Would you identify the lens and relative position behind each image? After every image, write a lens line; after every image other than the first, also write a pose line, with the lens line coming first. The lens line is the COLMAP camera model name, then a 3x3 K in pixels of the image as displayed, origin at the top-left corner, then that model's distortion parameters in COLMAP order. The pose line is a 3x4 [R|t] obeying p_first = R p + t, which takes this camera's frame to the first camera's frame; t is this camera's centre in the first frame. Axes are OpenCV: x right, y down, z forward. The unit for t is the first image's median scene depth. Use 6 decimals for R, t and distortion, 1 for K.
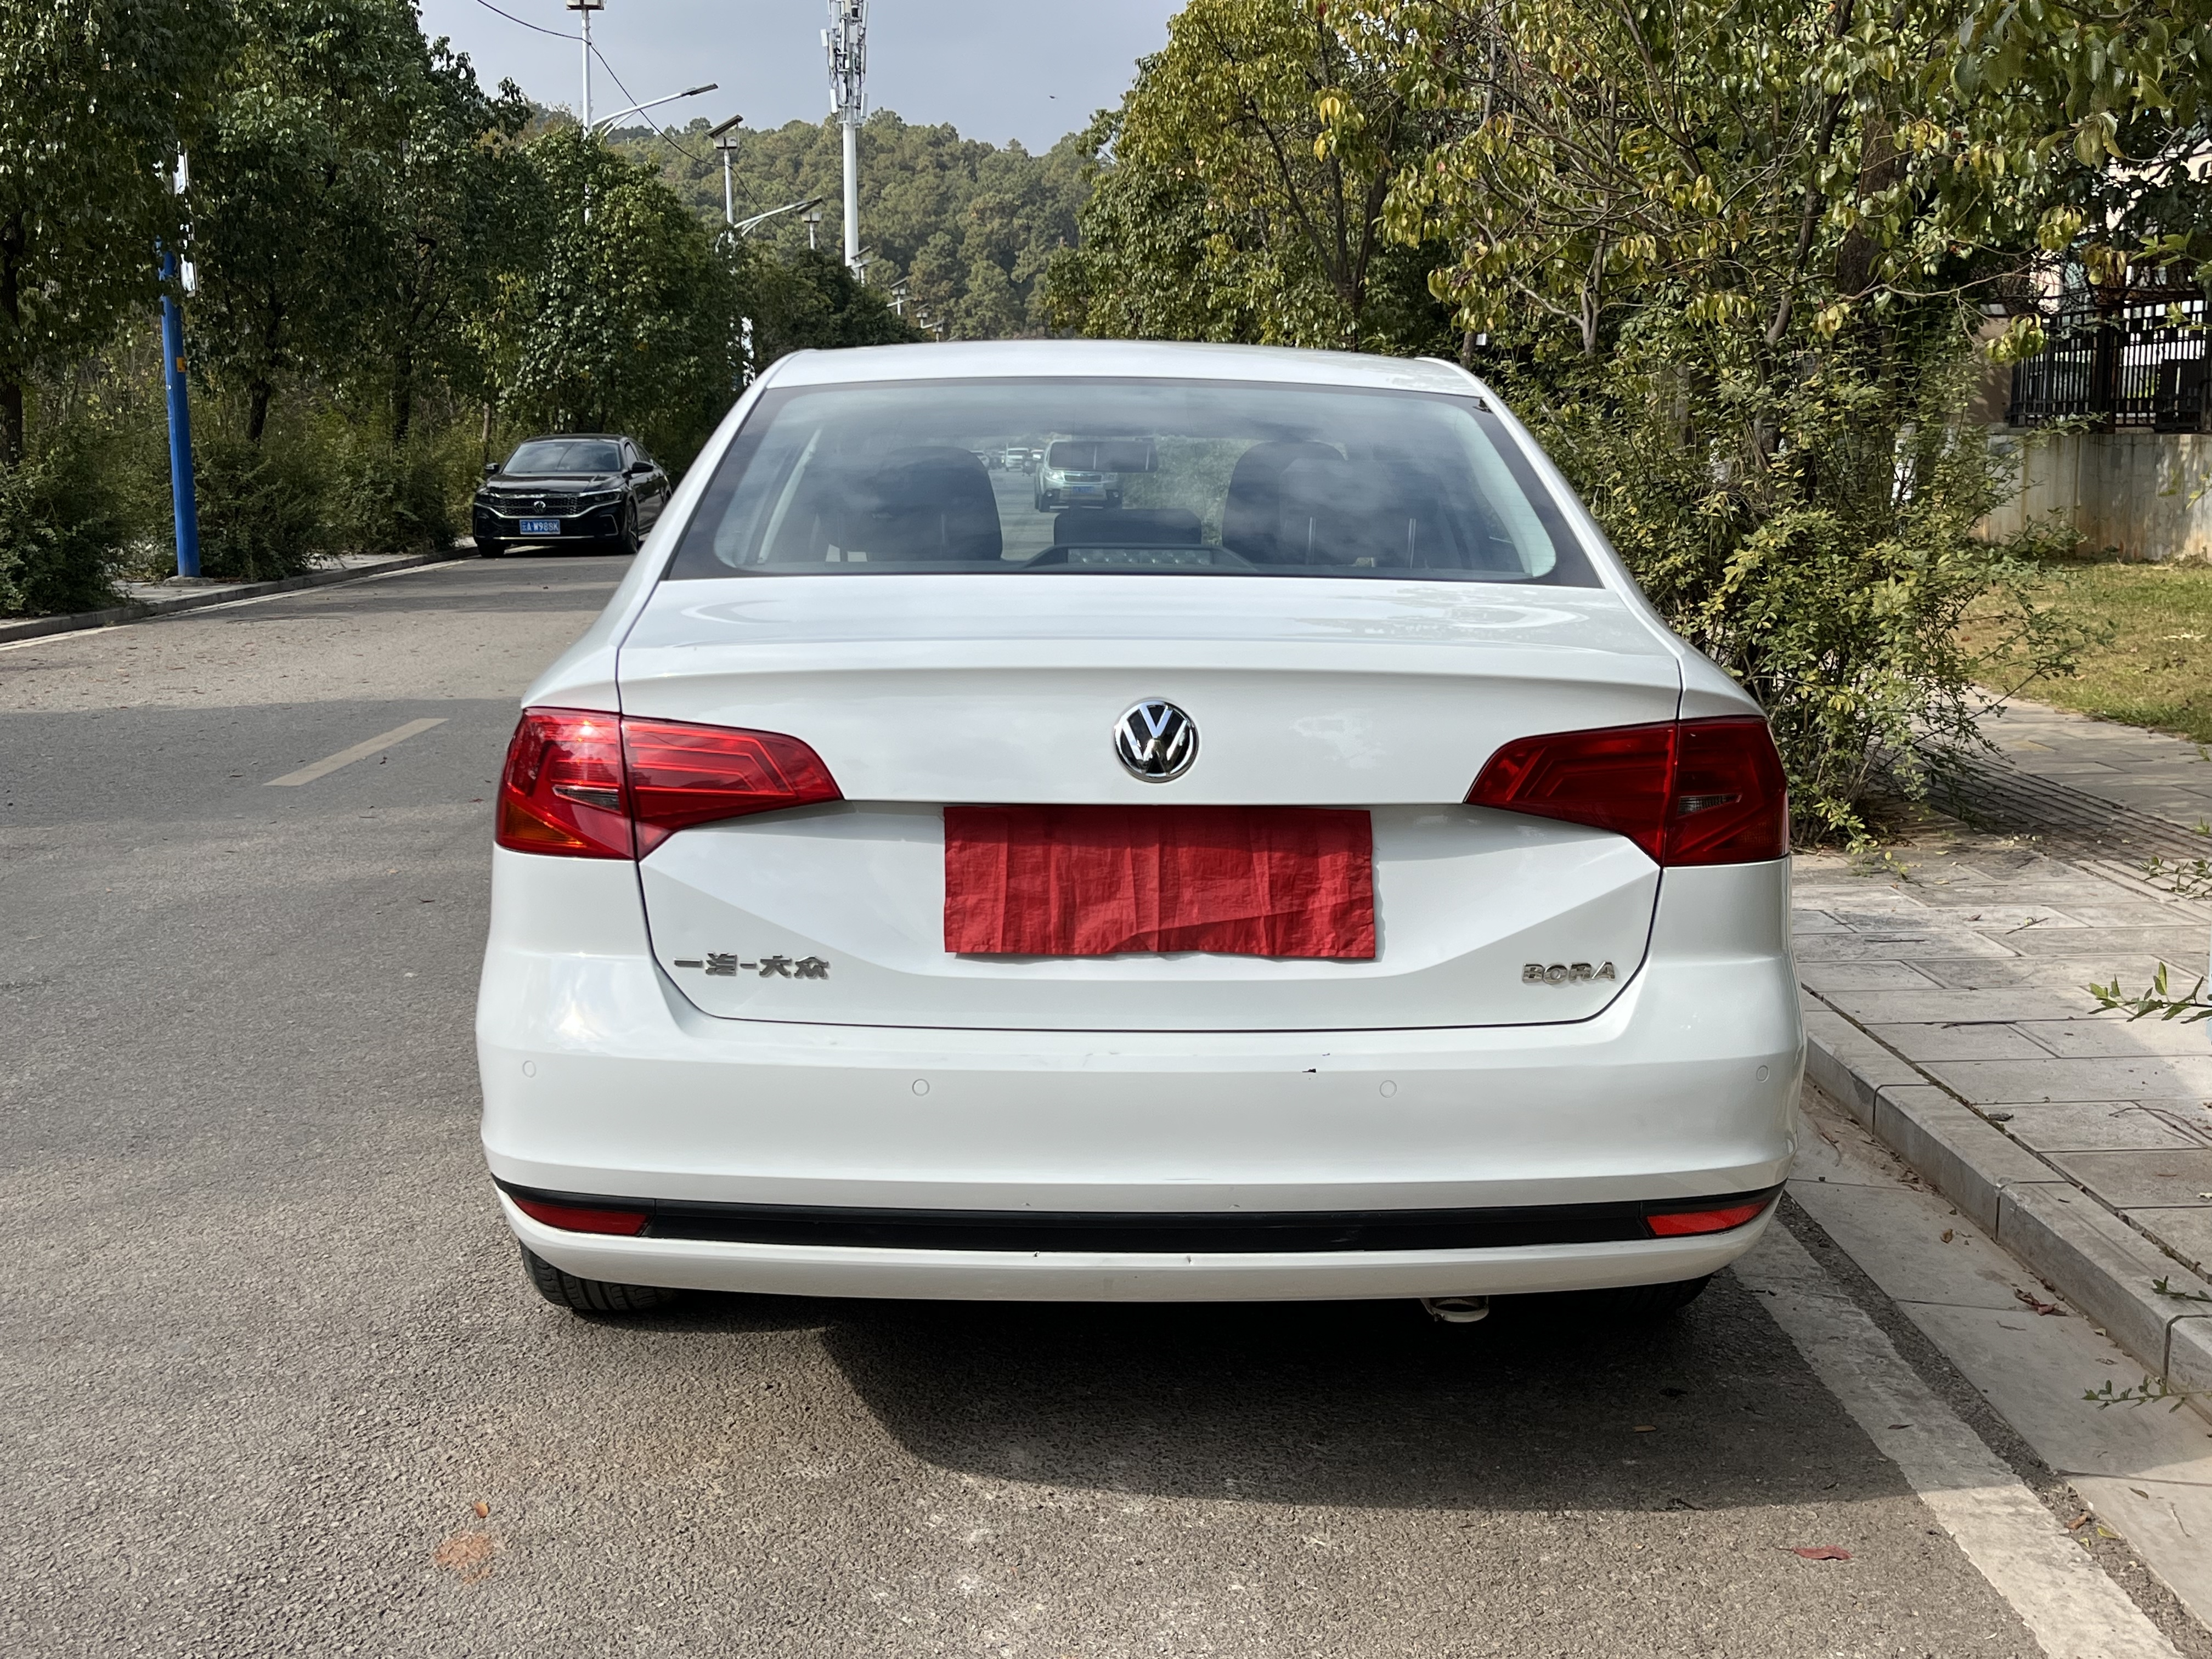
lens RADIAL K [[2618.6, 0, 1094.8], [0, 2618.6, 844.7], [0, 0, 1]] dist [0.103574, 0.000000]
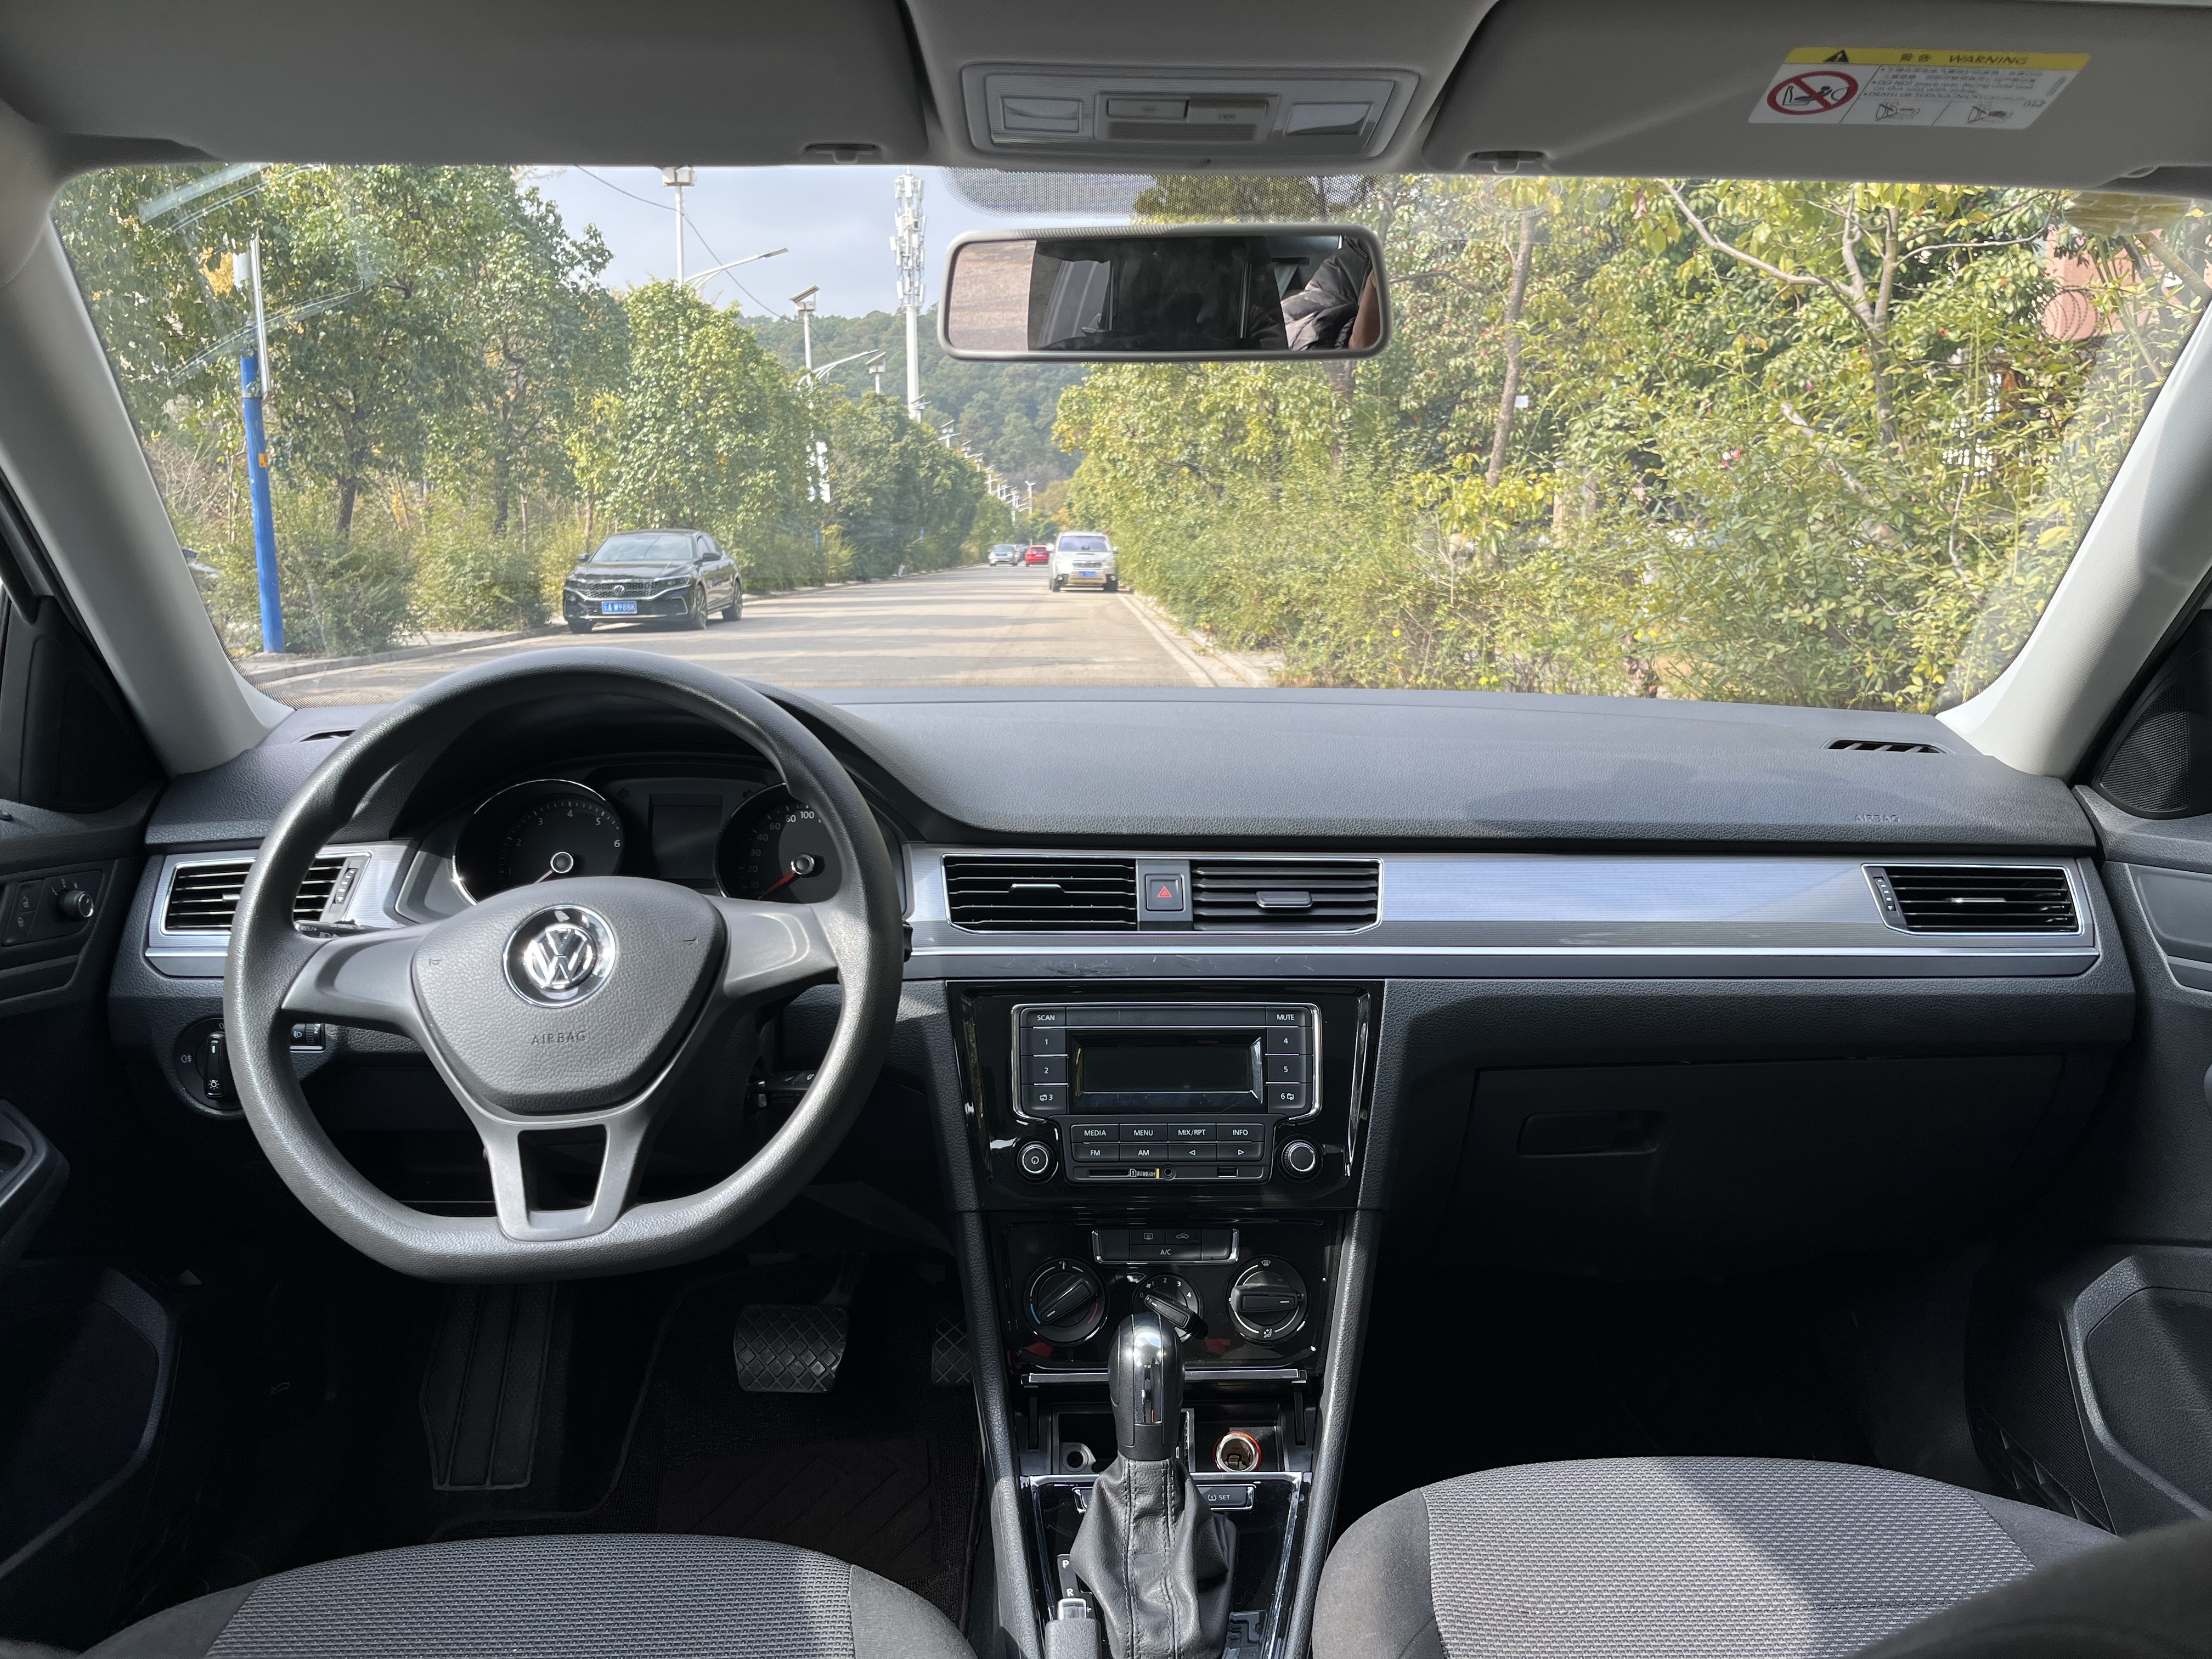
lens RADIAL K [[1733.6, 0, 1123.8], [0, 1733.6, 825.3], [0, 0, 1]] dist [0.023390, -0.050015]
pose [[0.999868, -0.001121, 0.016224, -0.000807], [0.001063, 0.999993, 0.003592, -0.026998], [-0.016228, -0.003574, 0.999862, 0.230550]]
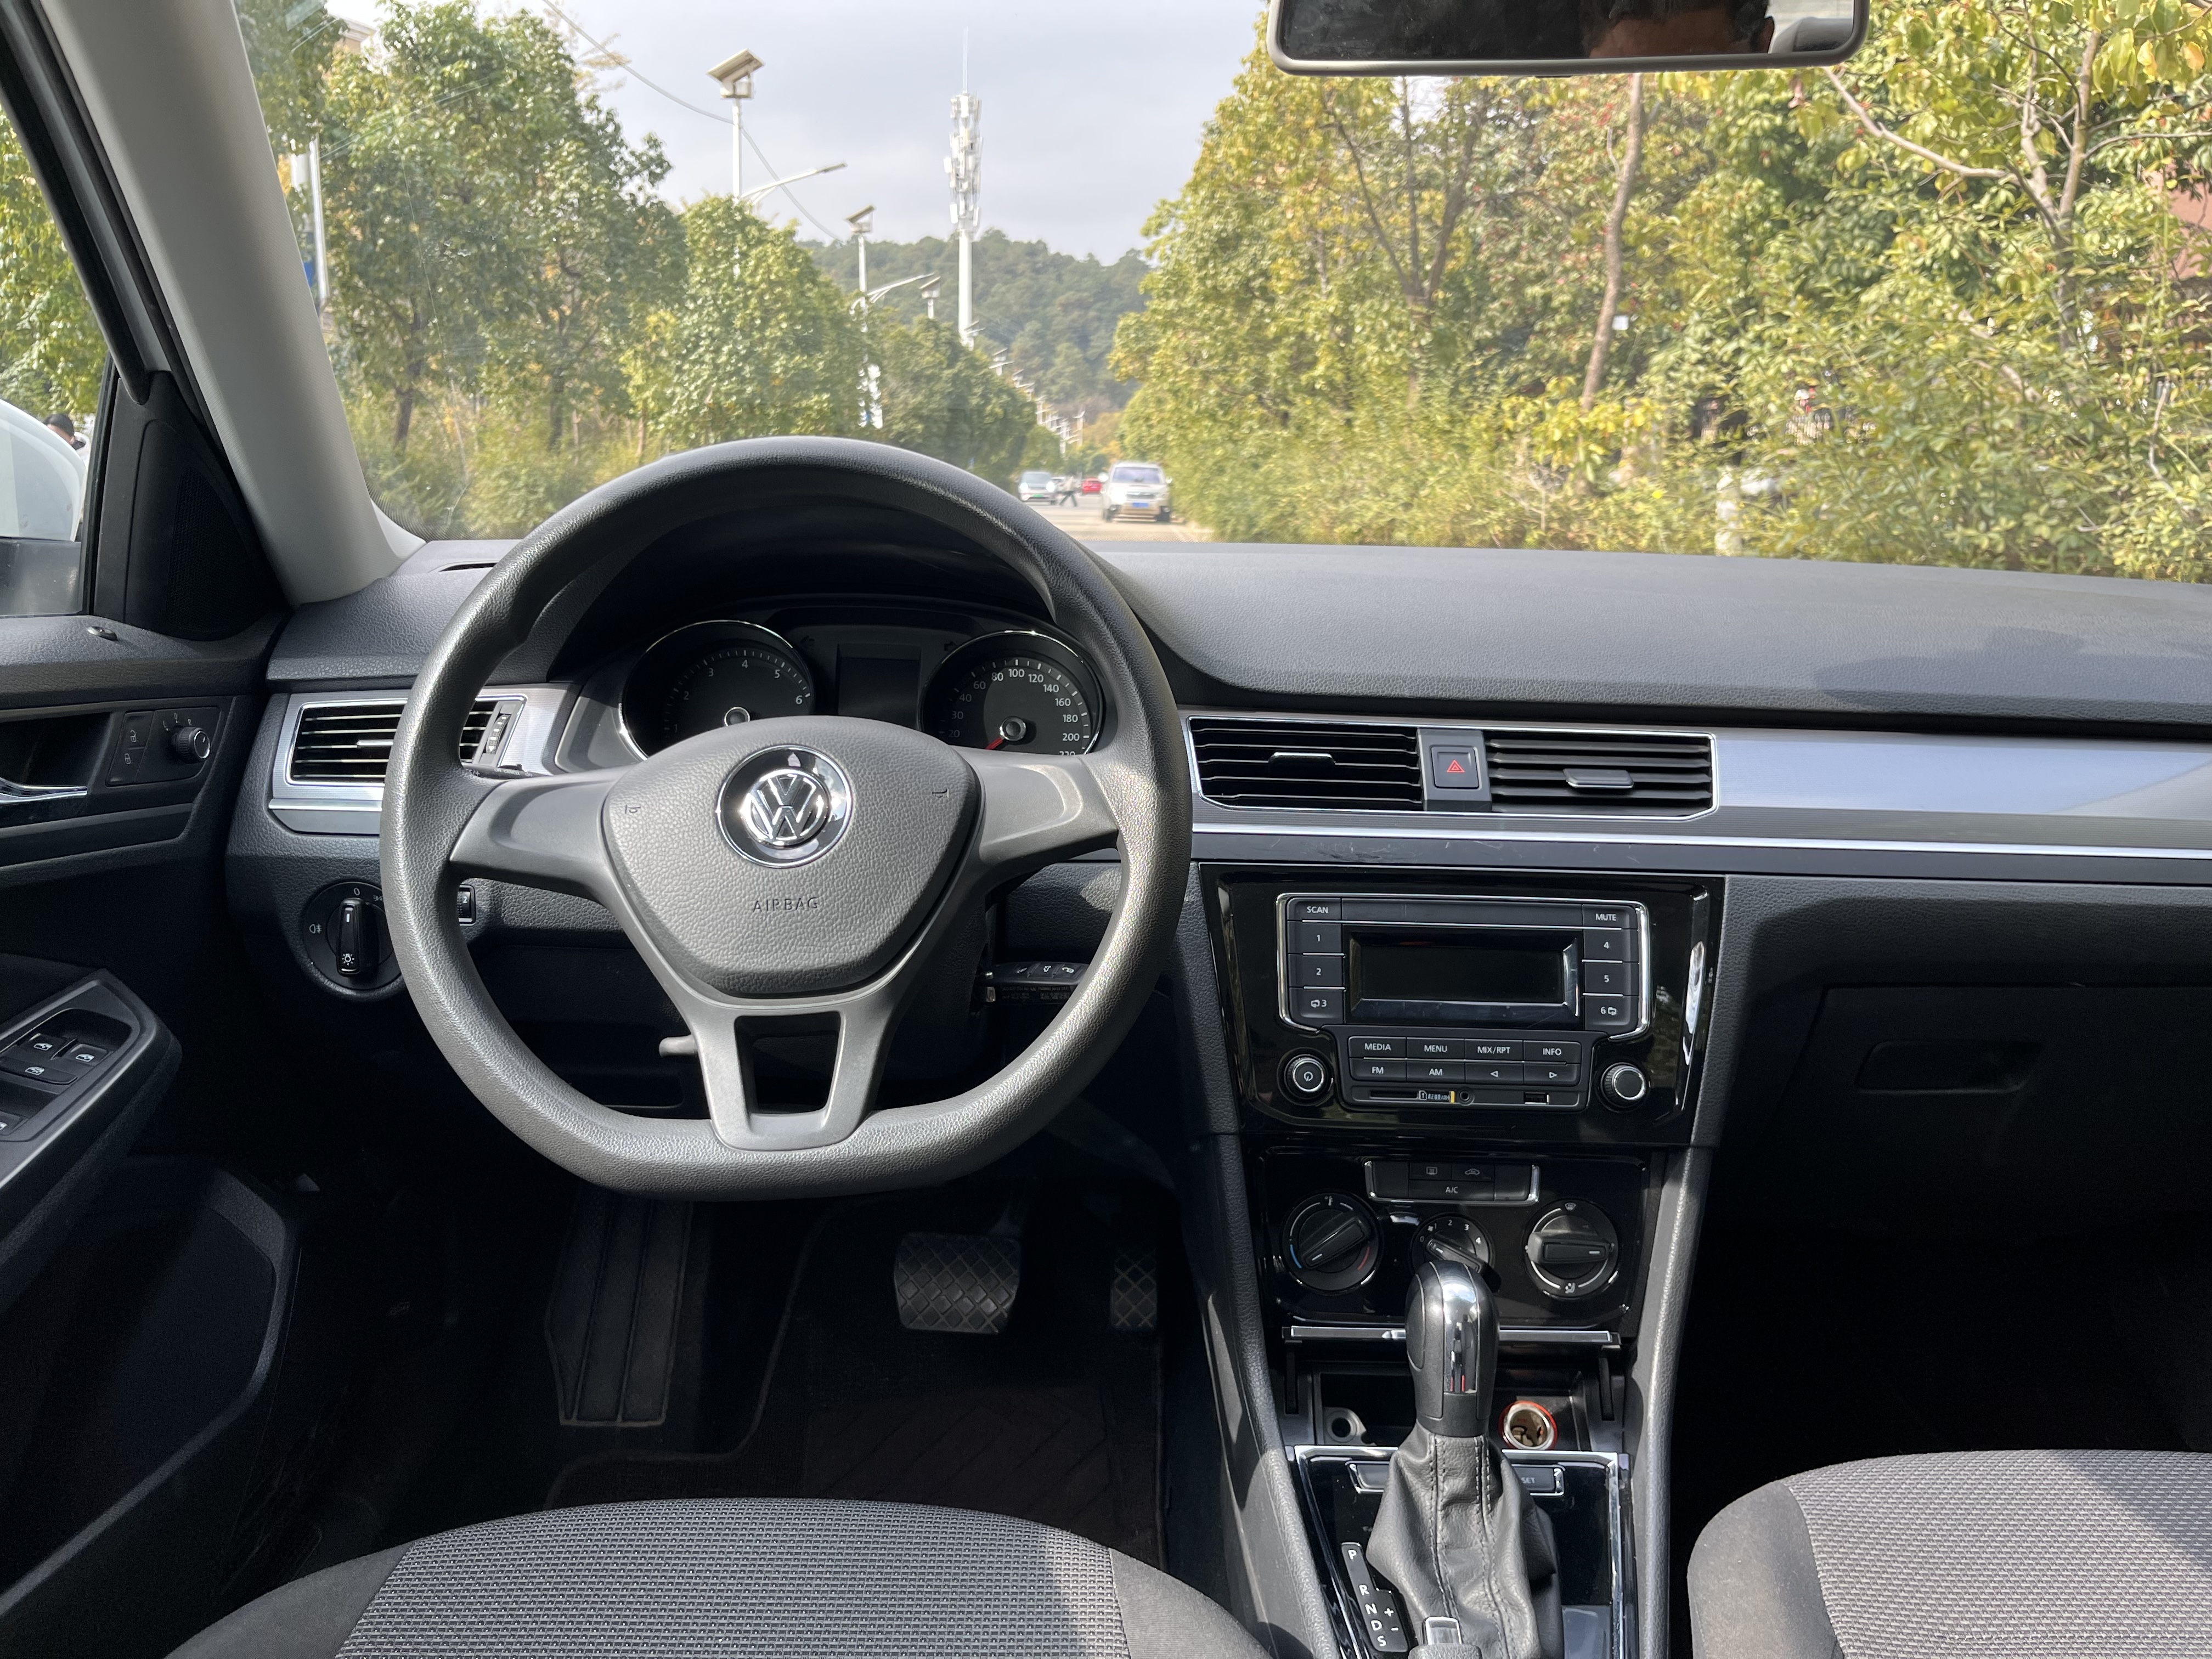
lens RADIAL K [[1733.6, 0, 1103.5], [0, 1733.6, 832.3], [0, 0, 1]] dist [0.023390, -0.050015]
pose [[0.999596, 0.024122, -0.015015, -0.008155], [-0.023466, 0.998824, 0.042425, -0.024354], [0.016021, -0.042055, 0.998987, 0.240139]]
